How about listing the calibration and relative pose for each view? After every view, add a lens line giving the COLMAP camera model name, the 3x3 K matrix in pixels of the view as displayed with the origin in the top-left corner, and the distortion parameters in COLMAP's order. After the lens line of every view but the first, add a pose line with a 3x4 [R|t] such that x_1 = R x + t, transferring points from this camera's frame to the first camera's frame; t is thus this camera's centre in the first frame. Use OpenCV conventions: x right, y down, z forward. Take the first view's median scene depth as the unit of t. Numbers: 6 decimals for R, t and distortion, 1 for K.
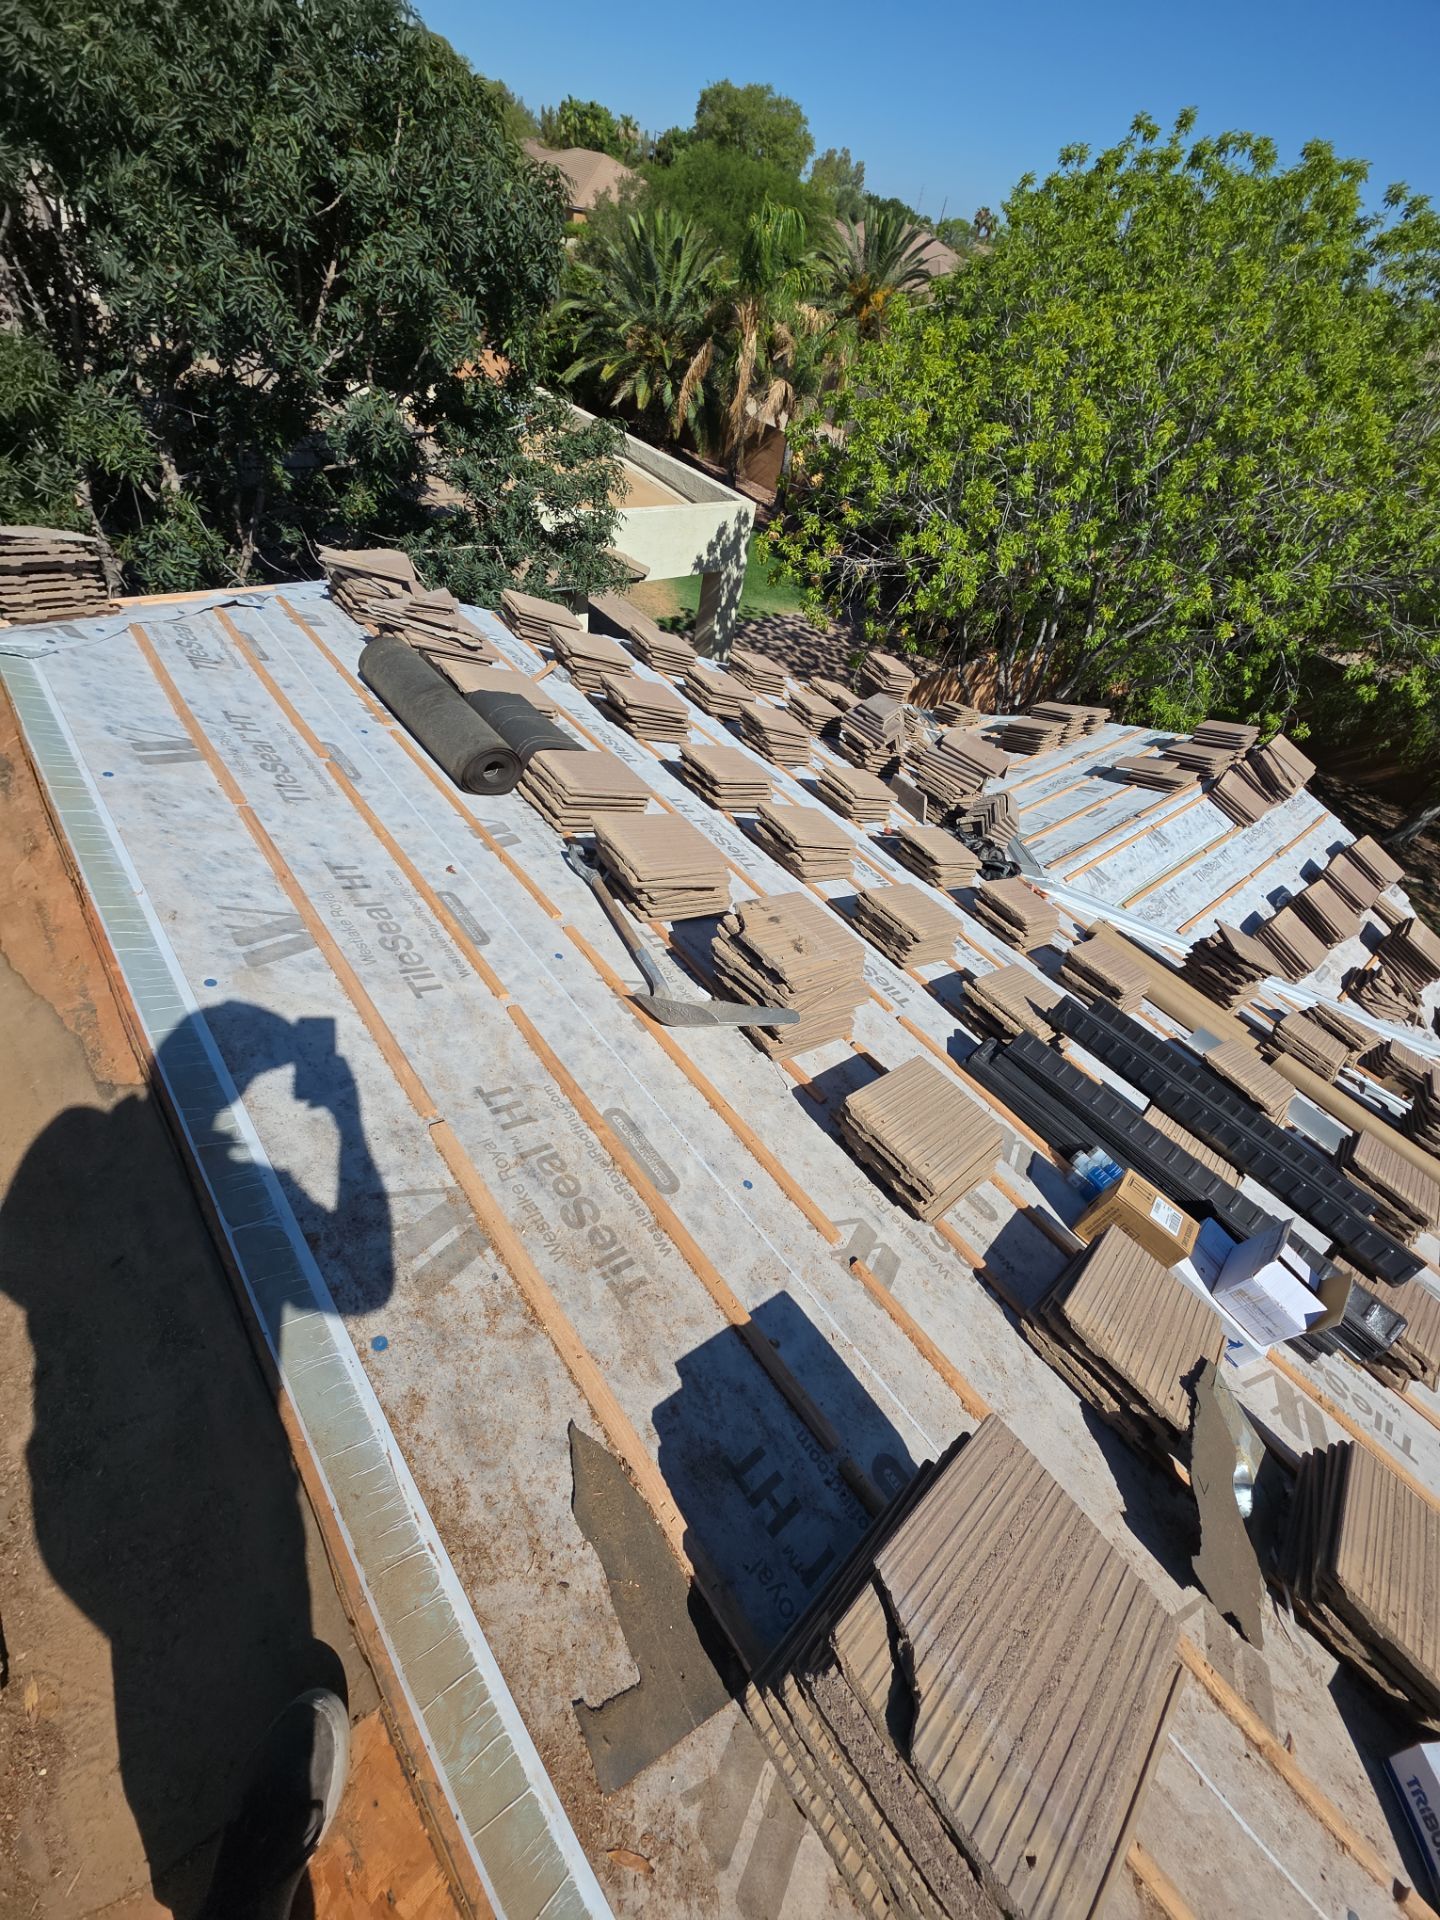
lens RADIAL K [[763.8, 0, 722.2], [0, 763.8, 964.5], [0, 0, 1]] dist [0.020634, -0.009757]
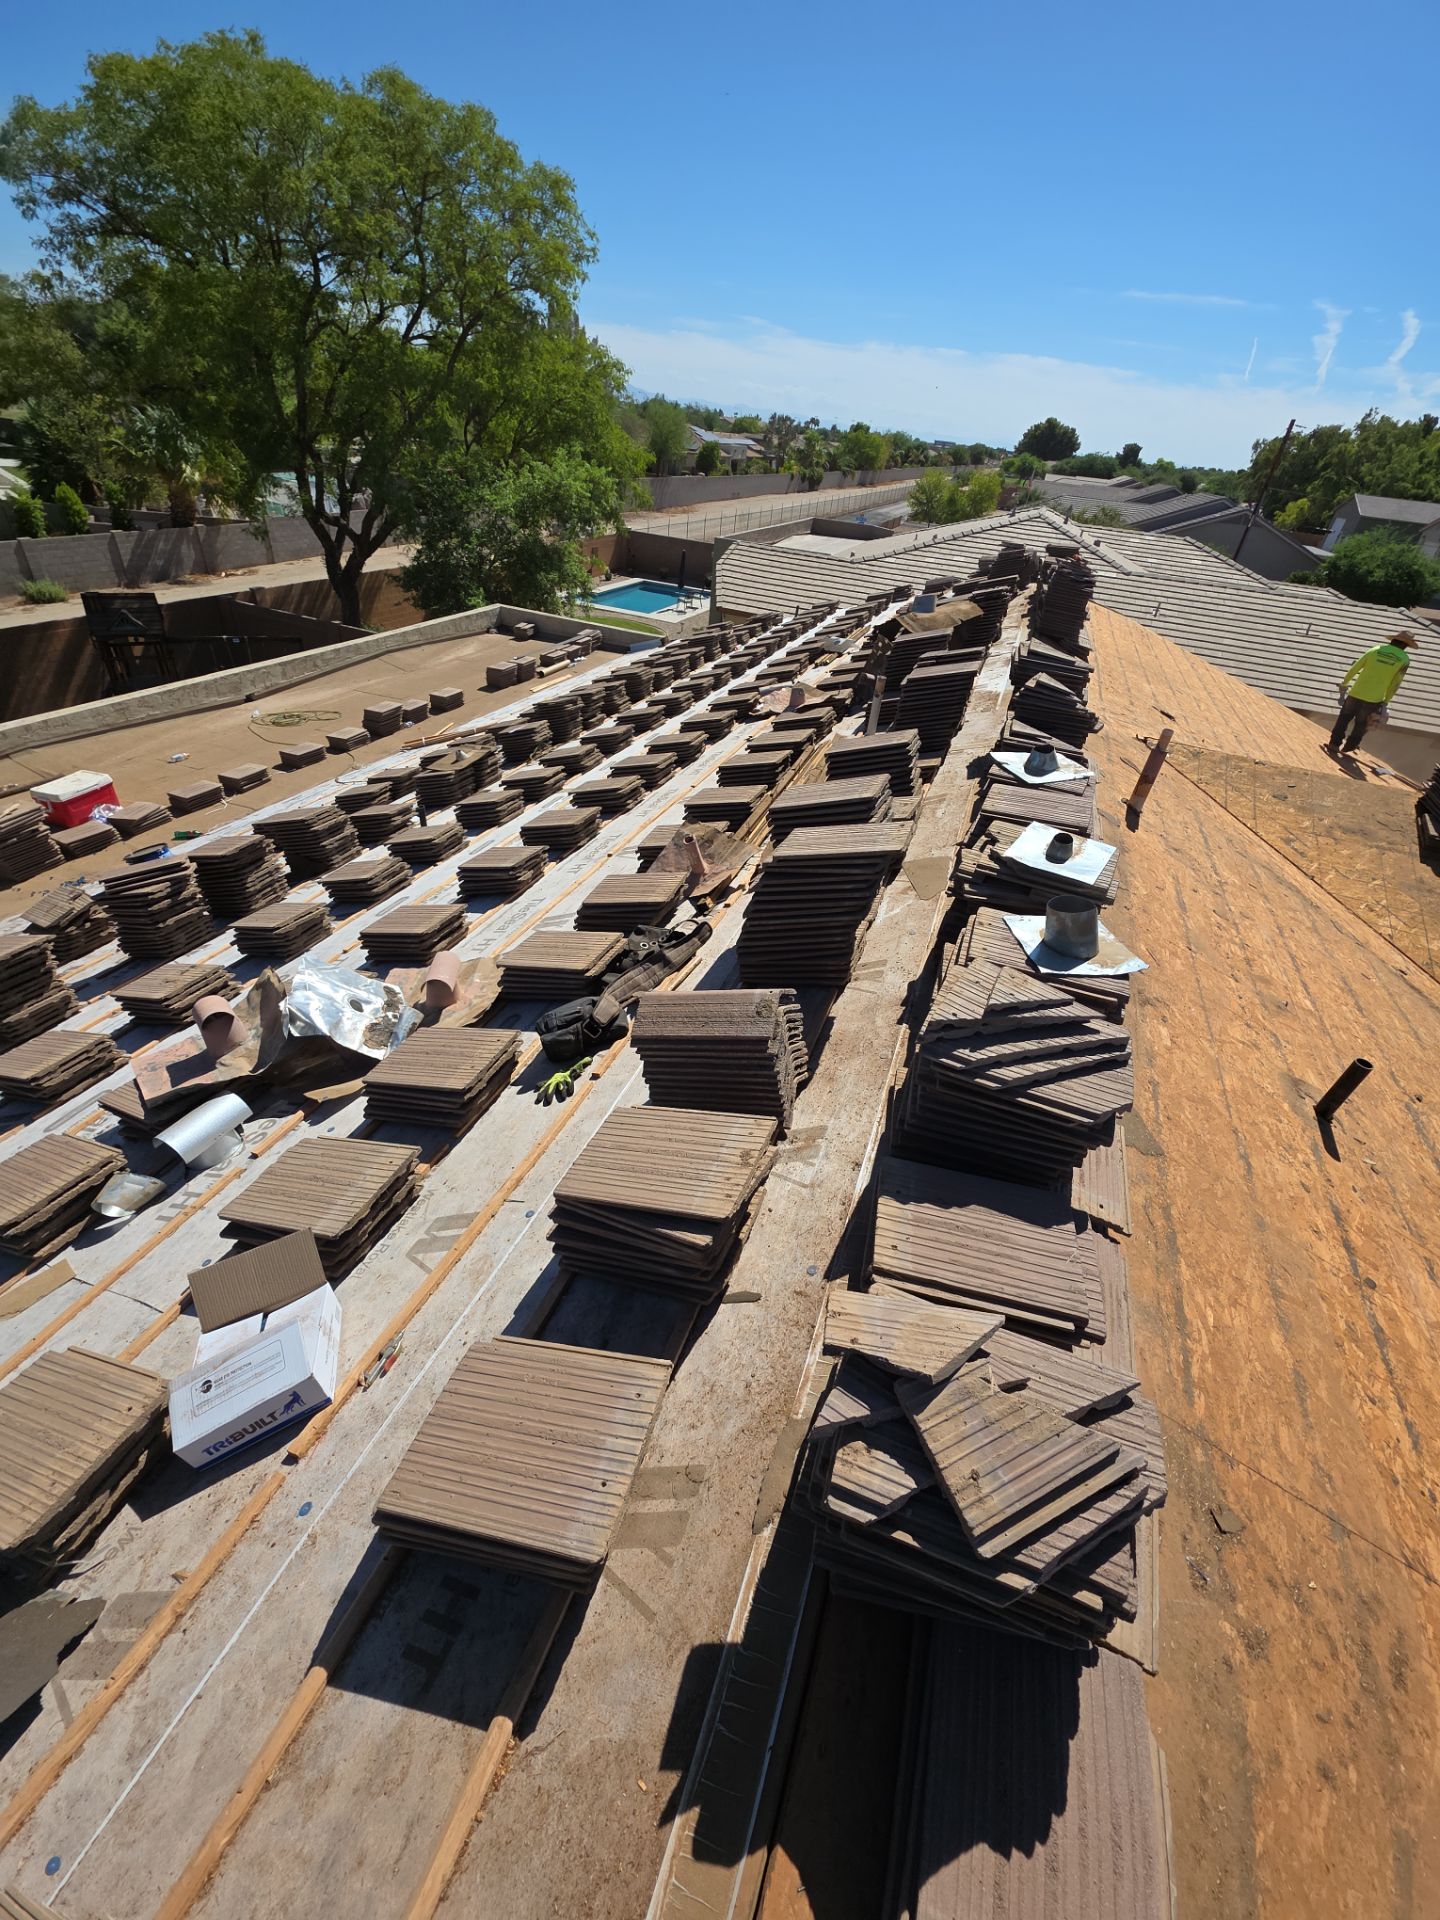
lens RADIAL K [[763.8, 0, 722.2], [0, 763.8, 964.5], [0, 0, 1]] dist [0.020634, -0.009757]
pose [[-0.484127, -0.658053, 0.576704, 0.143230], [0.498117, 0.334599, 0.799952, 0.108815], [-0.719375, 0.674544, 0.165799, -0.148779]]
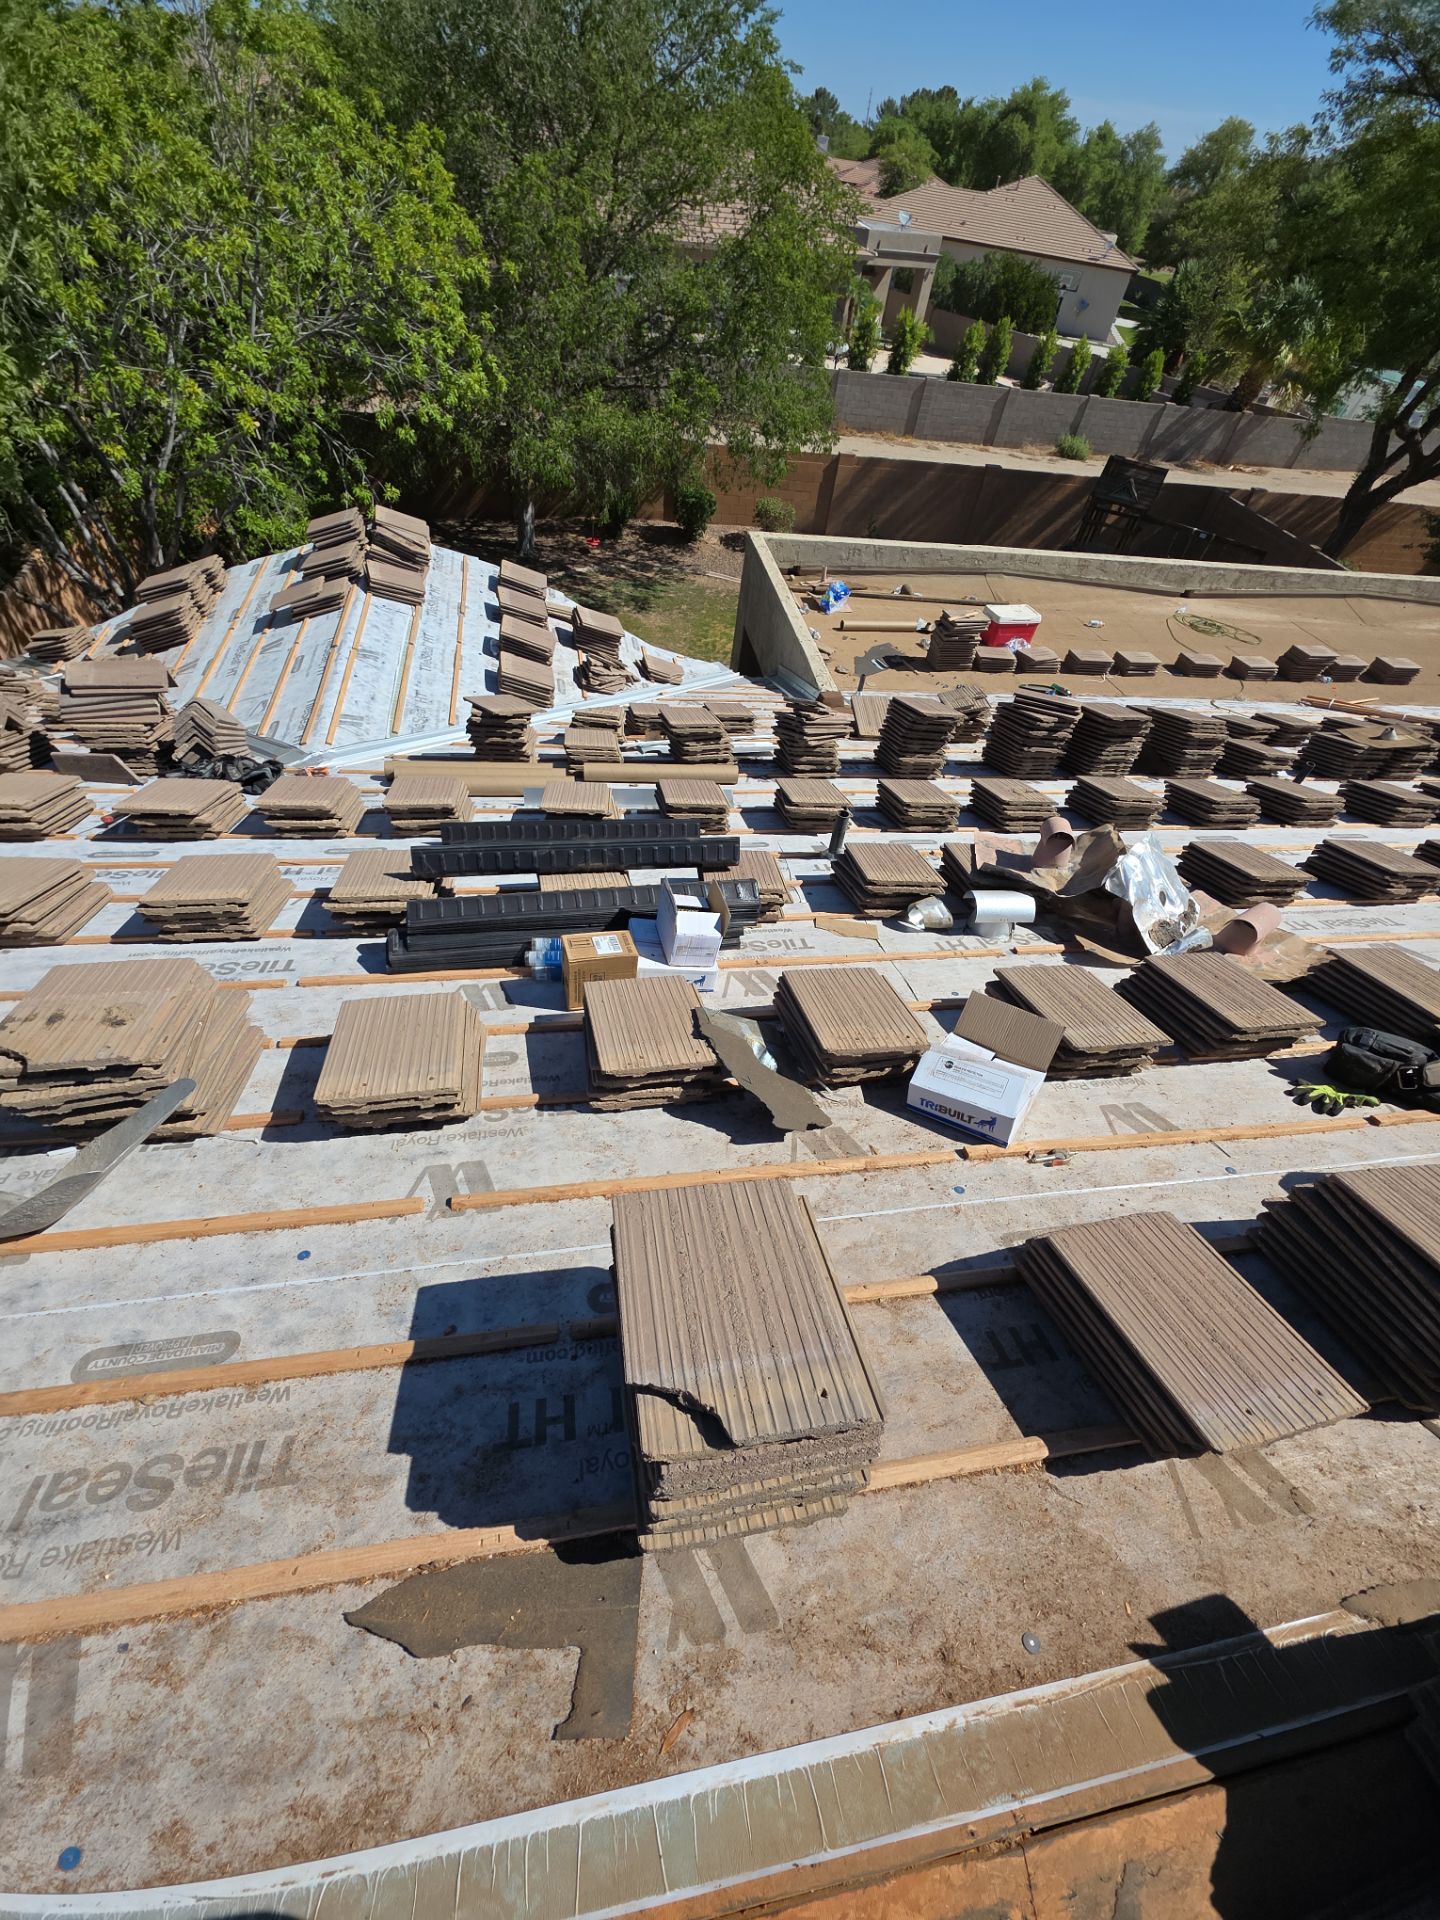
lens RADIAL K [[763.8, 0, 722.2], [0, 763.8, 964.5], [0, 0, 1]] dist [0.020634, -0.009757]
pose [[0.500332, -0.704679, 0.503086, 0.043342], [0.595848, 0.701801, 0.390435, -0.001081], [-0.628198, 0.104416, 0.771015, -0.003107]]
